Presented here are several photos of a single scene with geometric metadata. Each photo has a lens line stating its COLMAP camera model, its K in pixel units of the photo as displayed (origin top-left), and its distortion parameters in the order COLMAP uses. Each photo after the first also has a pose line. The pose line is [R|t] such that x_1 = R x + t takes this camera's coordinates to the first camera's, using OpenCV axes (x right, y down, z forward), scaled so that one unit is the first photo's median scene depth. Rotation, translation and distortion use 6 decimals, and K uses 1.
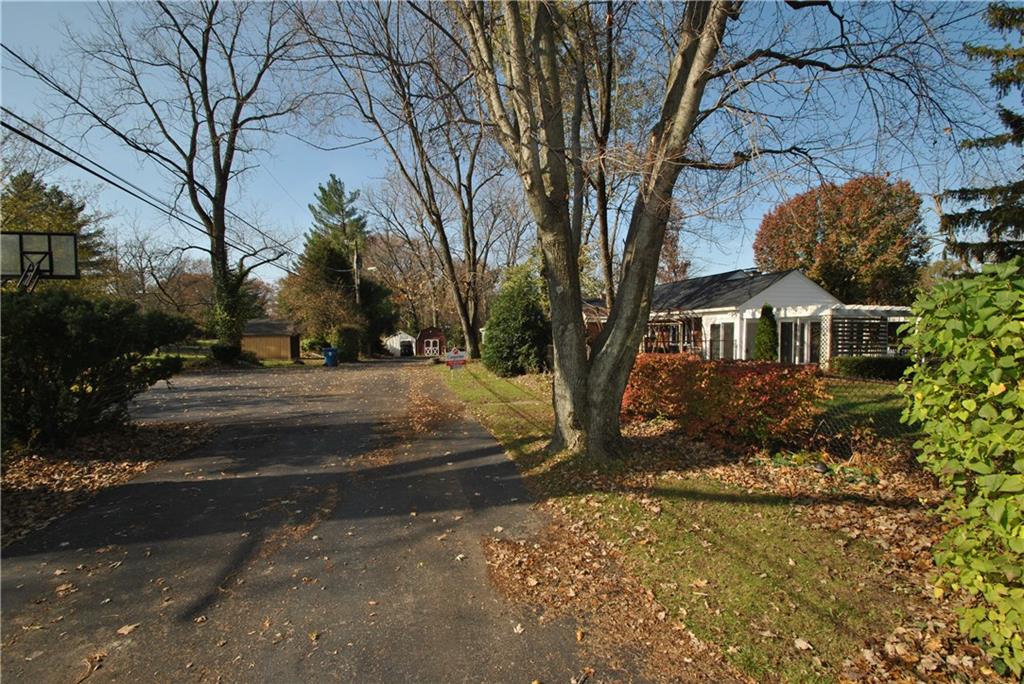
lens RADIAL K [[454.4, 0, 509.8], [0, 454.4, 349.9], [0, 0, 1]] dist [-0.000067, -0.000280]
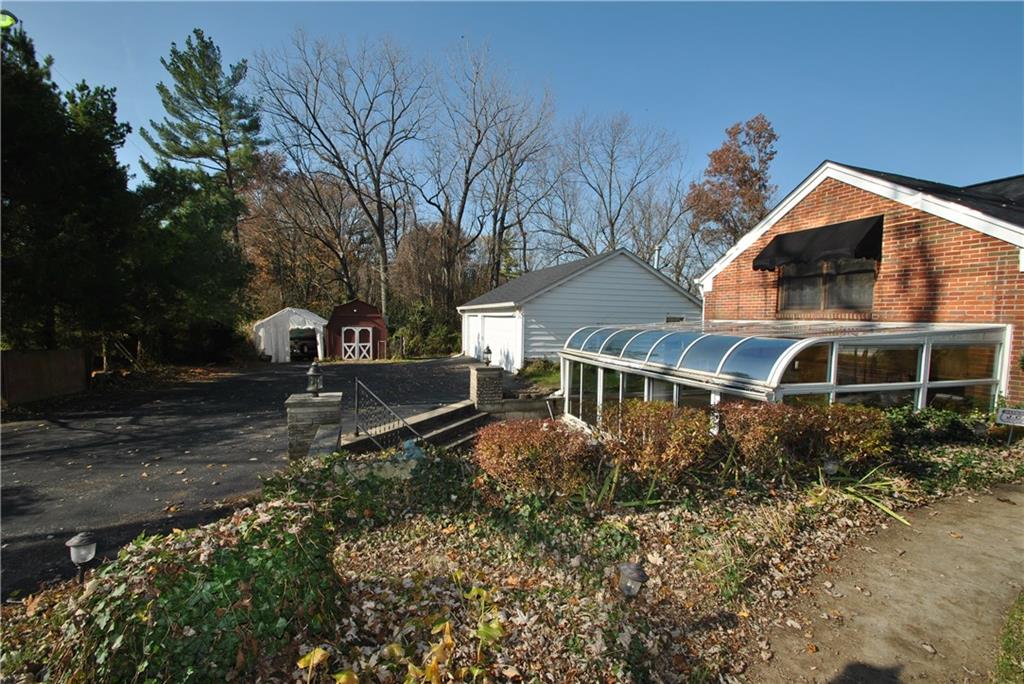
lens RADIAL K [[454.4, 0, 509.8], [0, 454.4, 349.9], [0, 0, 1]] dist [-0.000067, -0.000280]
pose [[0.997476, 0.017873, 0.068718, -0.080860], [-0.020348, 0.999163, 0.035482, -0.036498], [-0.068027, -0.036790, 0.997005, 0.972703]]
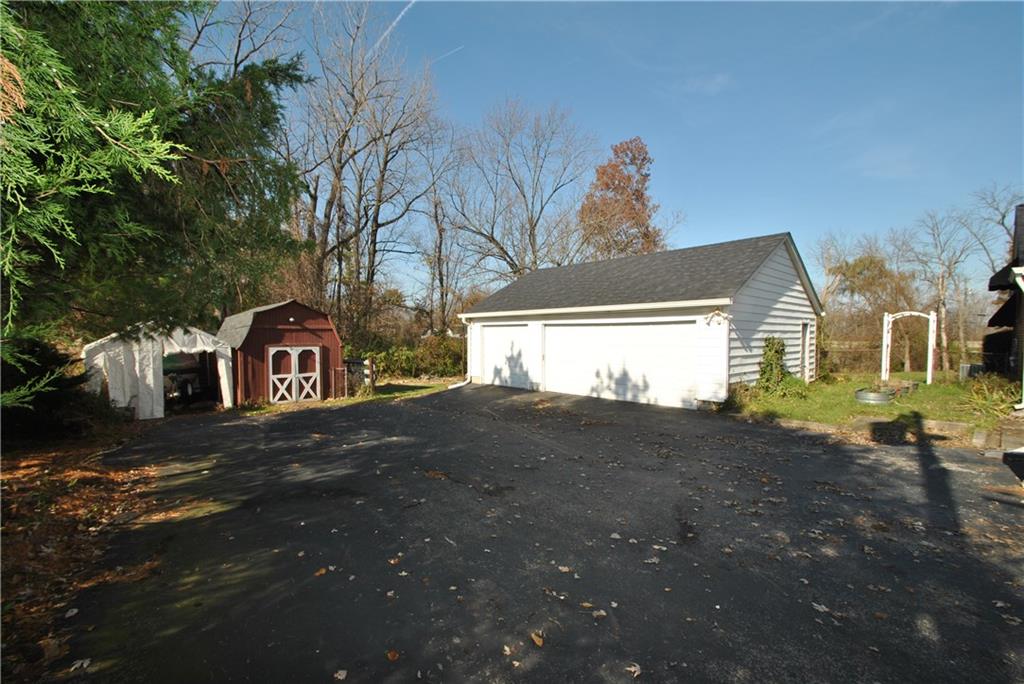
lens RADIAL K [[454.4, 0, 509.8], [0, 454.4, 349.9], [0, 0, 1]] dist [-0.000067, -0.000280]
pose [[0.874690, -0.009215, 0.484595, -0.373650], [0.010862, 0.999941, -0.000591, -0.036840], [-0.484561, 0.005781, 0.874738, 1.314815]]
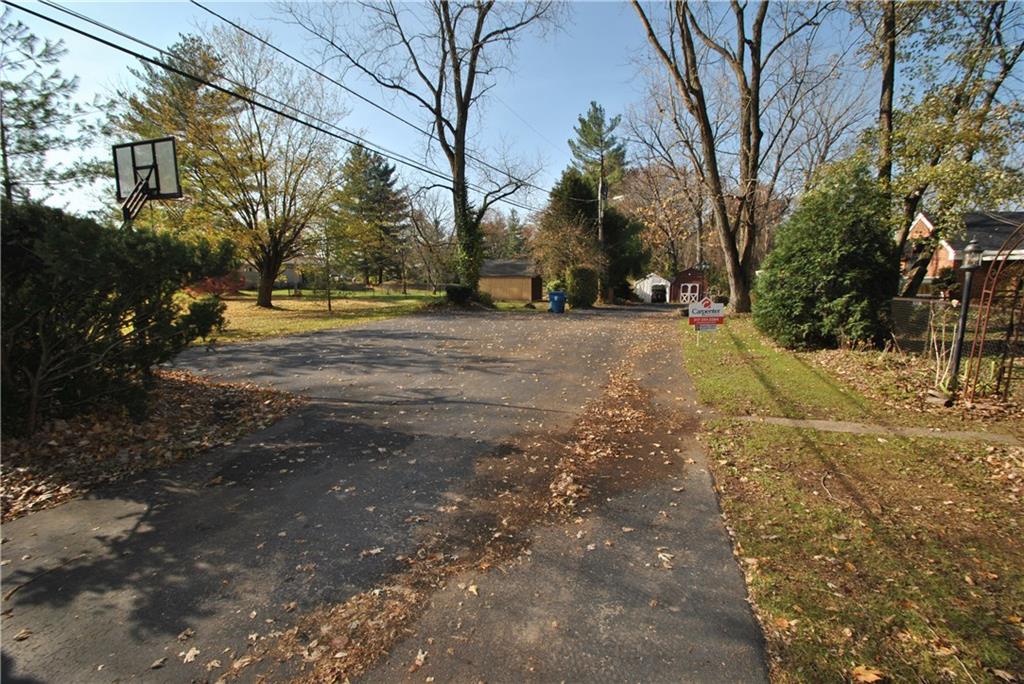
lens RADIAL K [[454.4, 0, 509.8], [0, 454.4, 349.9], [0, 0, 1]] dist [-0.000067, -0.000280]
pose [[0.848140, 0.093840, -0.521395, -0.009489], [-0.028956, 0.990927, 0.131244, -0.004483], [0.528980, -0.096216, 0.843162, 0.197809]]
